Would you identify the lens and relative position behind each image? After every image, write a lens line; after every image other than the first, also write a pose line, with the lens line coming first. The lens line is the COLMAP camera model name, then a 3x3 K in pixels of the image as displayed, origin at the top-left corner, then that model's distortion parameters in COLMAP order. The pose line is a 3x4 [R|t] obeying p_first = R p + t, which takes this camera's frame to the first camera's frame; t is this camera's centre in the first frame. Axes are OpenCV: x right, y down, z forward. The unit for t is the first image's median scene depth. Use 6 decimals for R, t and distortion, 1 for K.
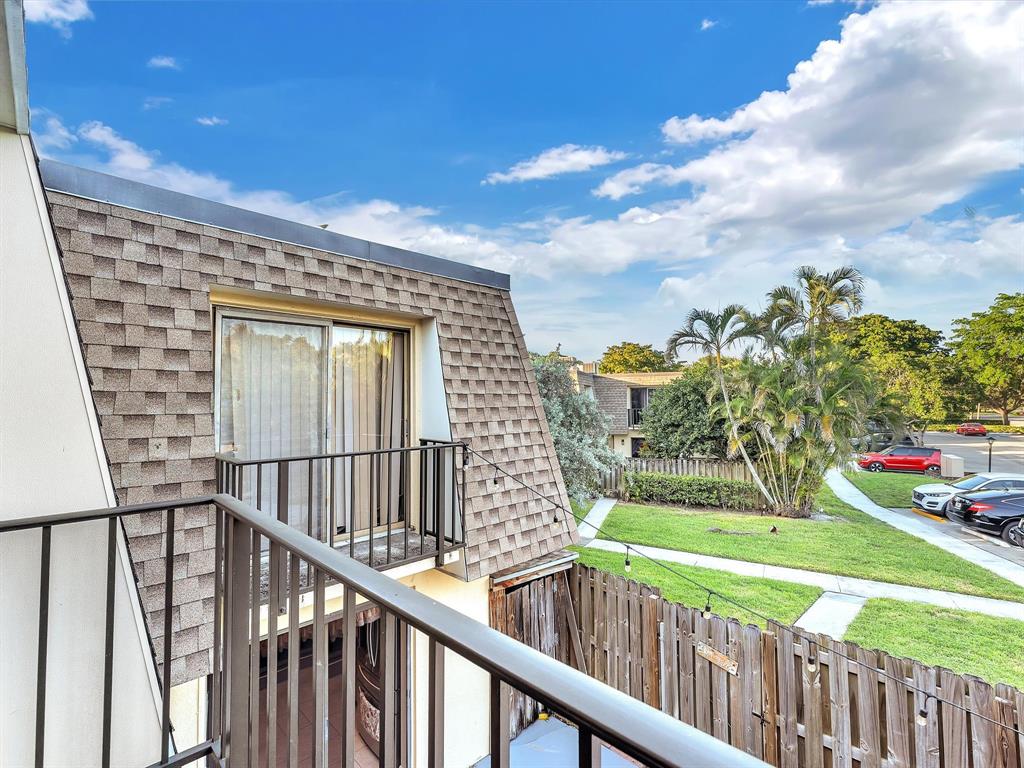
lens RADIAL K [[468.5, 0, 508.2], [0, 468.5, 385.2], [0, 0, 1]] dist [-0.003512, -0.000333]
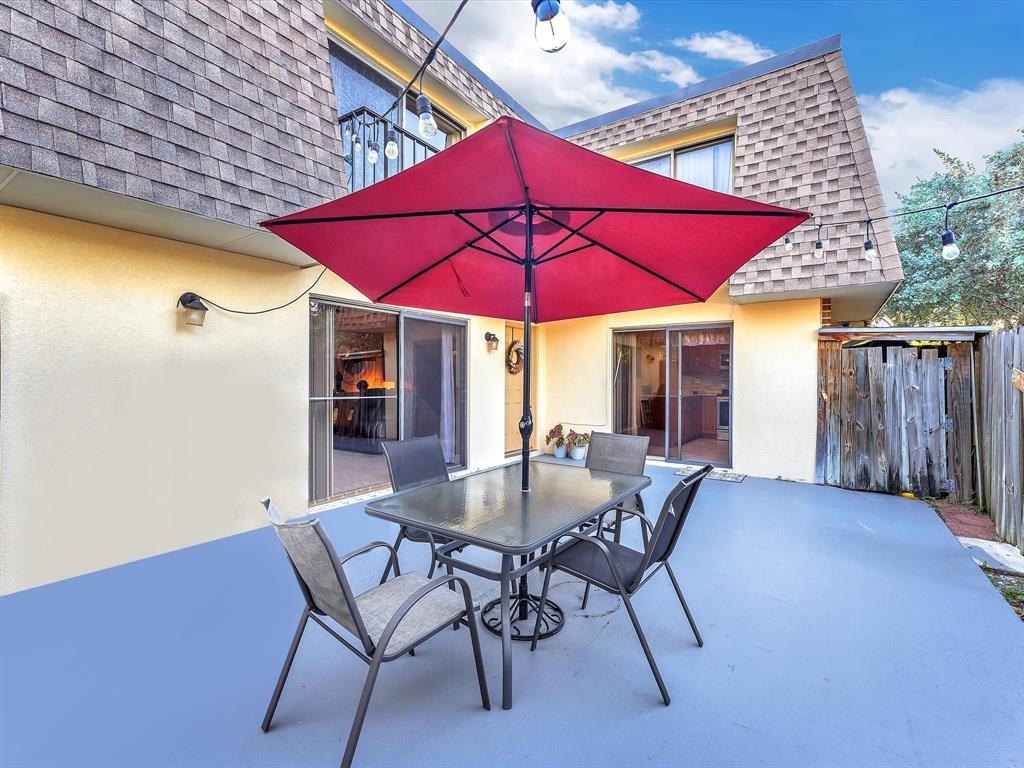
lens RADIAL K [[481.3, 0, 512.1], [0, 481.3, 380.0], [0, 0, 1]] dist [-0.002625, -0.000256]
pose [[0.206010, 0.007816, -0.978519, 0.988045], [0.032004, 0.999379, 0.014721, 0.533408], [0.978026, -0.034349, 0.205632, 0.076768]]
